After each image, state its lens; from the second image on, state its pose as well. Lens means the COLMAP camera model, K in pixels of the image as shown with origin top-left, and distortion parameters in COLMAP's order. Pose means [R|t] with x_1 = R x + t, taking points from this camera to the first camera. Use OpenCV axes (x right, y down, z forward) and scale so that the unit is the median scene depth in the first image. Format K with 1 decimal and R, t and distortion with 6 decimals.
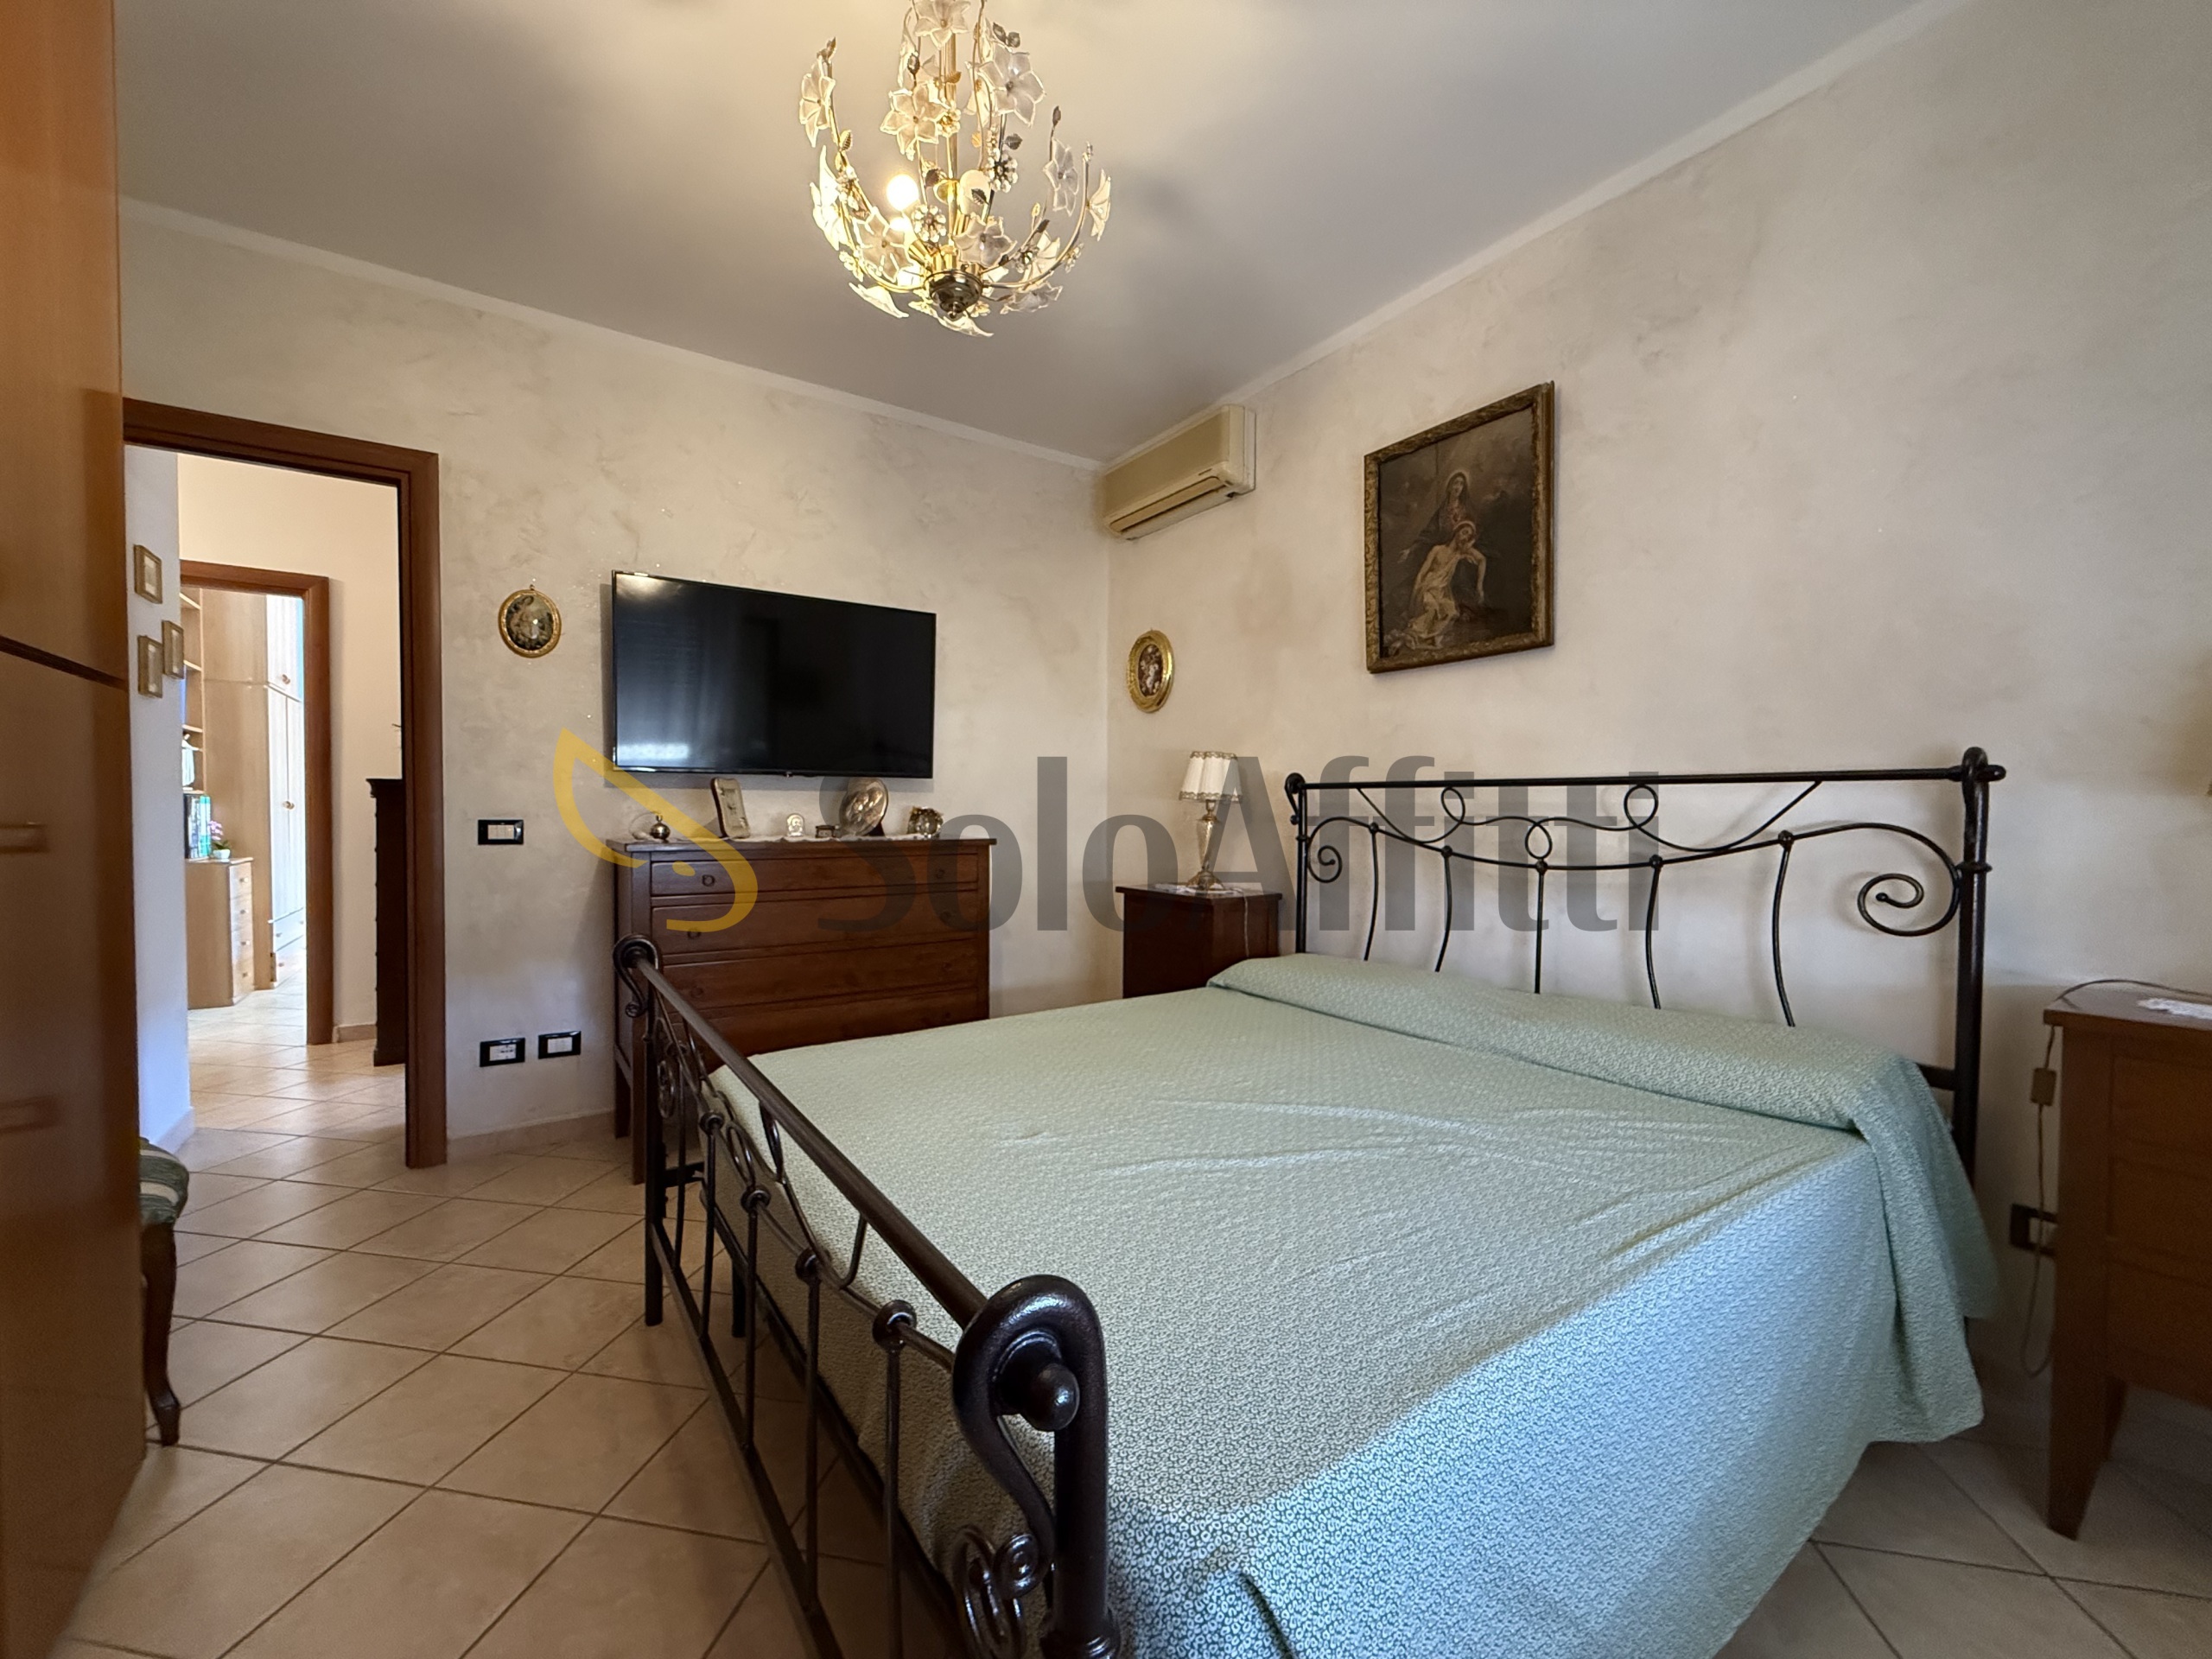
lens RADIAL K [[888.0, 0, 1105.6], [0, 888.0, 819.2], [0, 0, 1]] dist [0.000194, 0.000195]
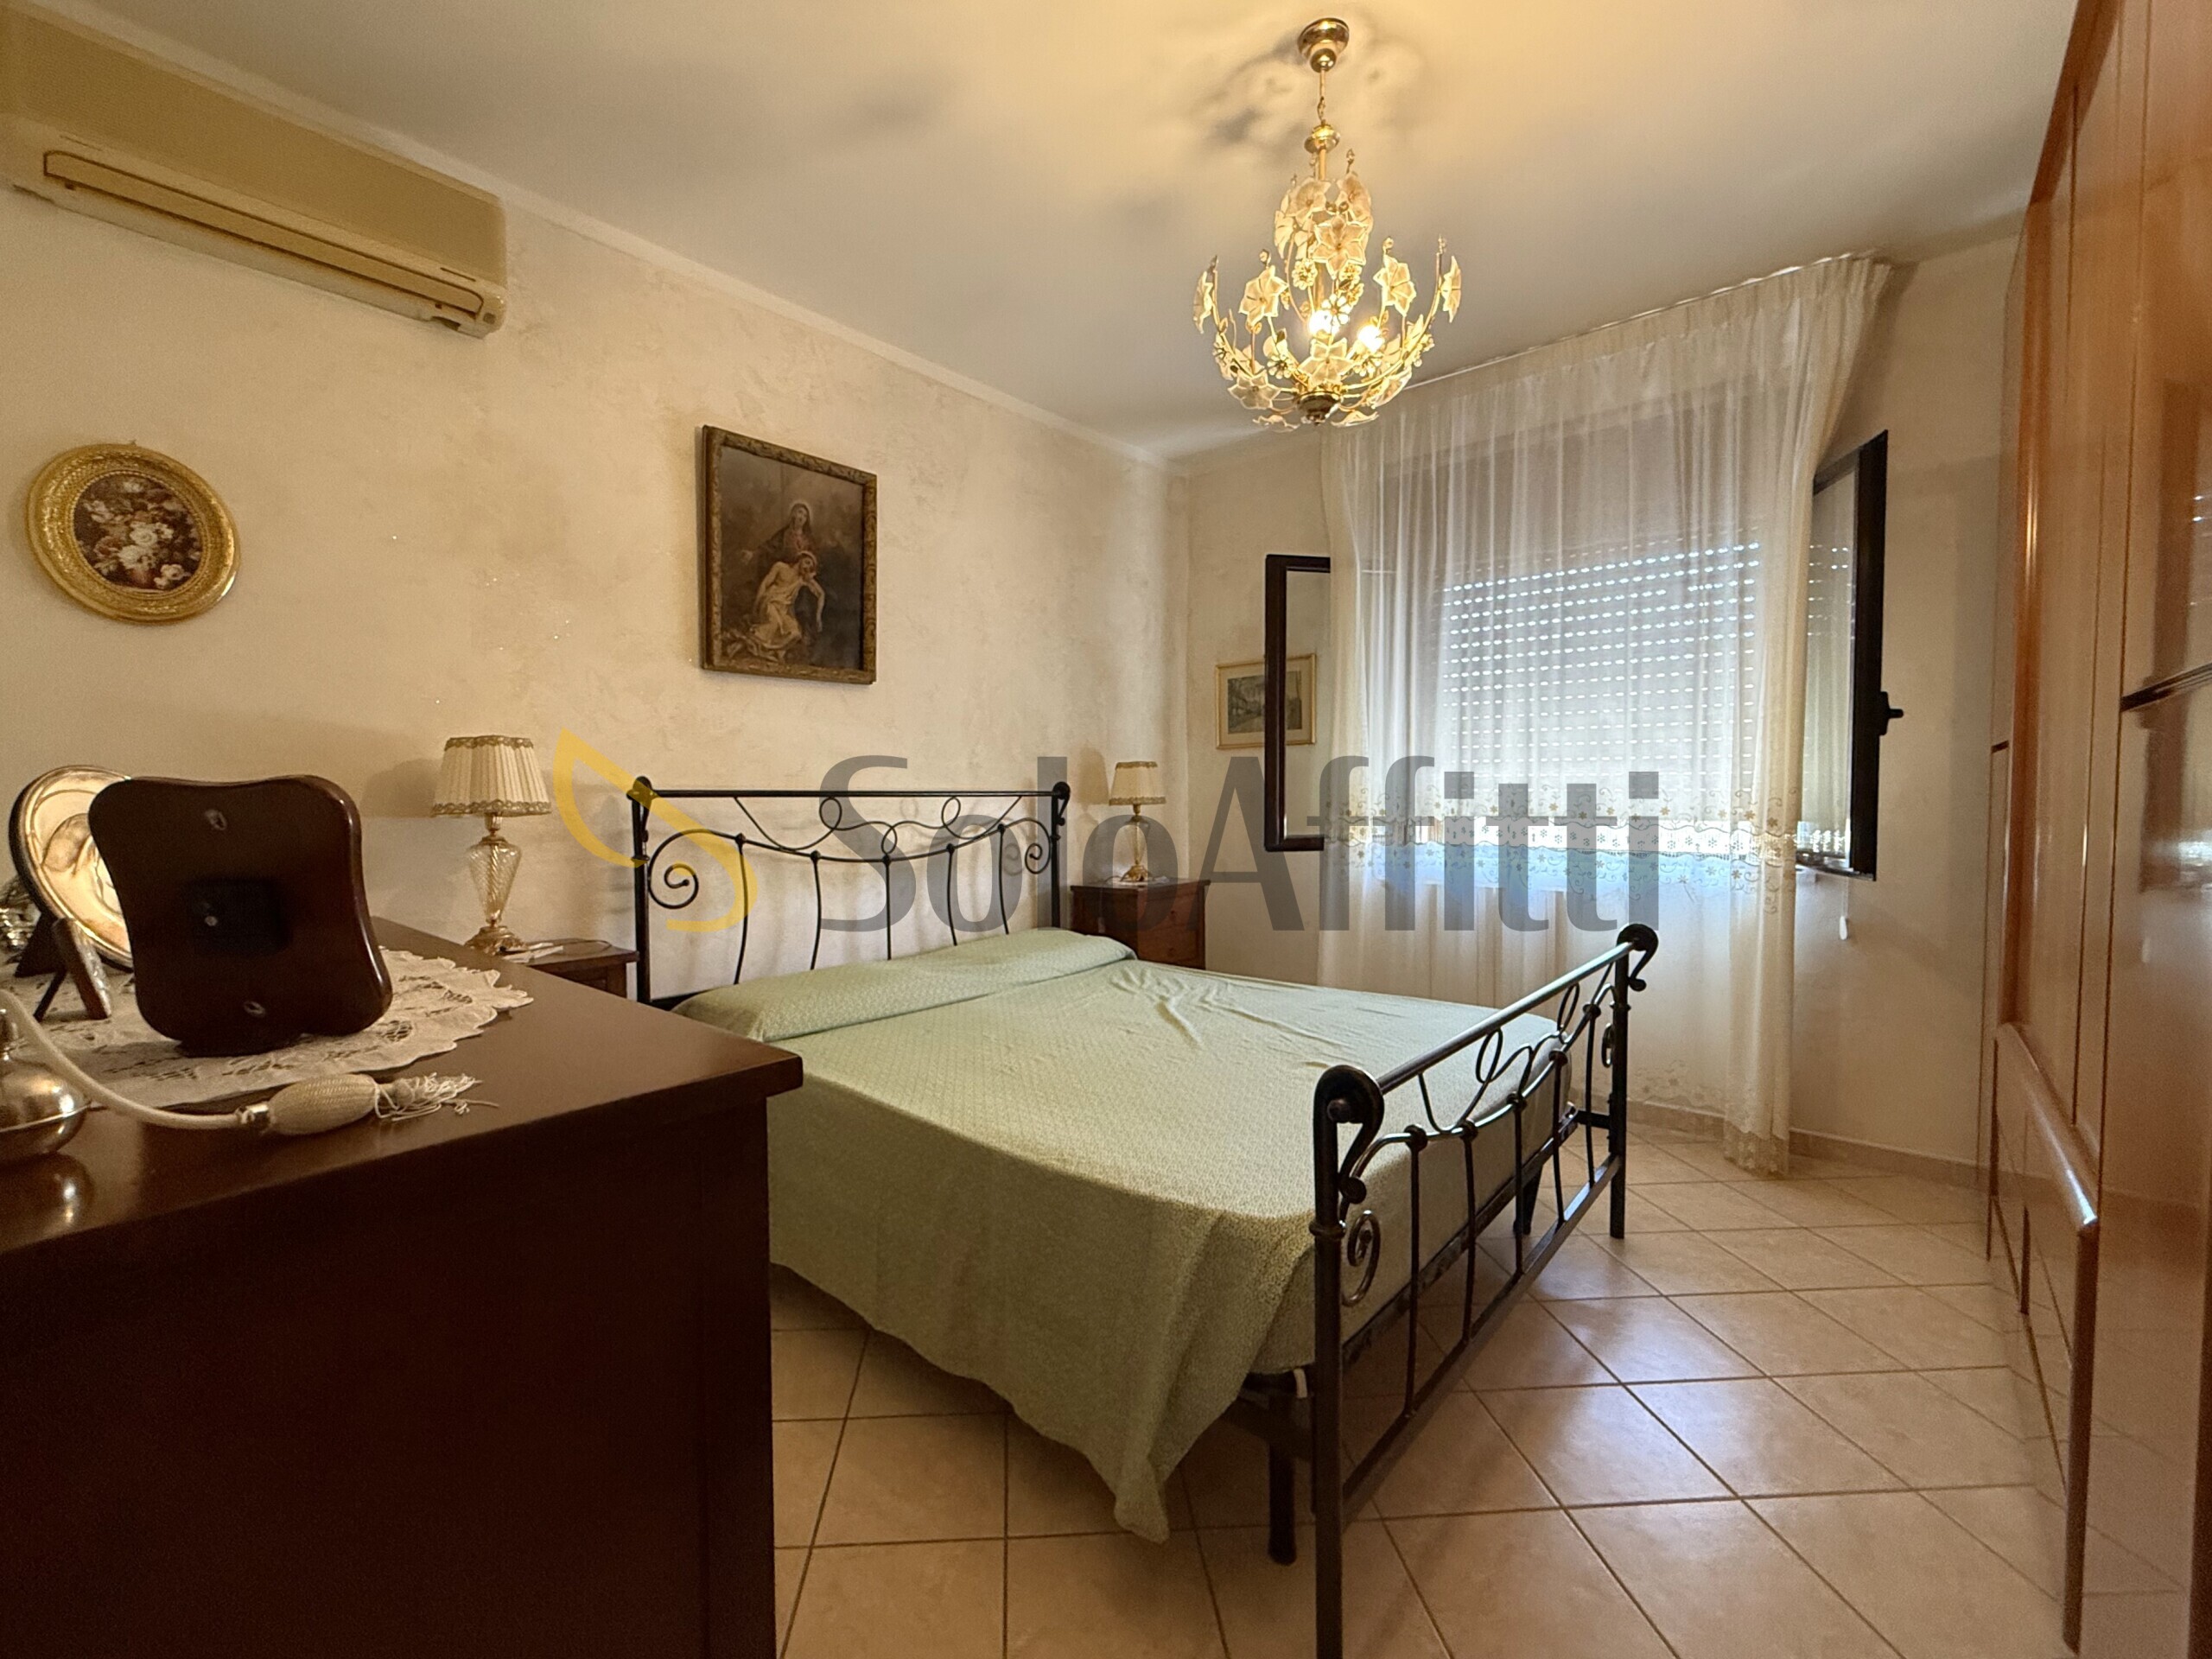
lens RADIAL K [[888.0, 0, 1108.4], [0, 888.0, 835.6], [0, 0, 1]] dist [0.000194, 0.000195]
pose [[-0.232486, -0.038627, 0.971832, -0.721959], [0.023862, 0.998684, 0.045402, -0.028112], [-0.972307, 0.033745, -0.231258, 0.869382]]
